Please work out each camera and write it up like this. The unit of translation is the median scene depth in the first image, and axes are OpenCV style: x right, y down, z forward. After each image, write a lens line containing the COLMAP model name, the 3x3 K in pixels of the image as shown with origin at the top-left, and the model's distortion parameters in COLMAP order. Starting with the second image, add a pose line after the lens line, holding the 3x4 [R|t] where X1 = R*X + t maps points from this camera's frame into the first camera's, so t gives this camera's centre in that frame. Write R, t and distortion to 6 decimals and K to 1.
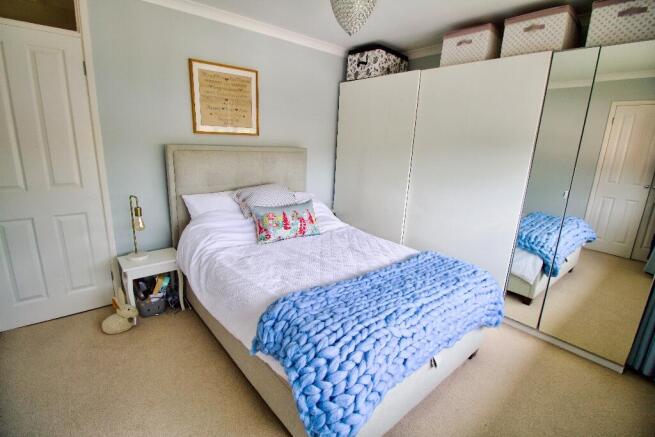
lens RADIAL K [[305.4, 0, 328.4], [0, 305.4, 217.7], [0, 0, 1]] dist [-0.007488, -0.001440]
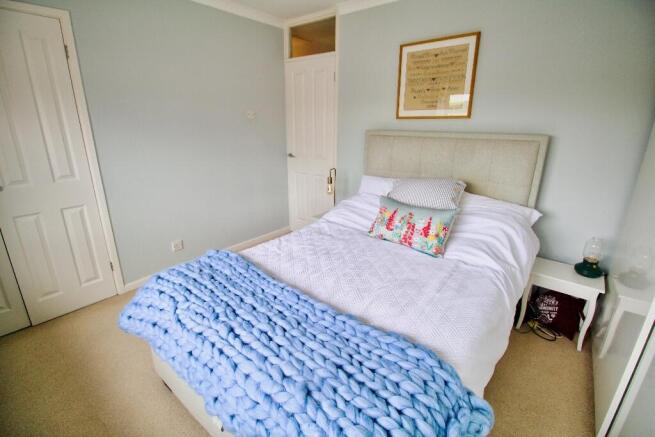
lens RADIAL K [[305.4, 0, 323.4], [0, 305.4, 216.7], [0, 0, 1]] dist [-0.007488, -0.001440]
pose [[0.169392, 0.255427, -0.951873, 0.581591], [-0.239198, 0.947608, 0.211716, -0.122040], [0.956081, 0.191823, 0.221615, 0.593820]]
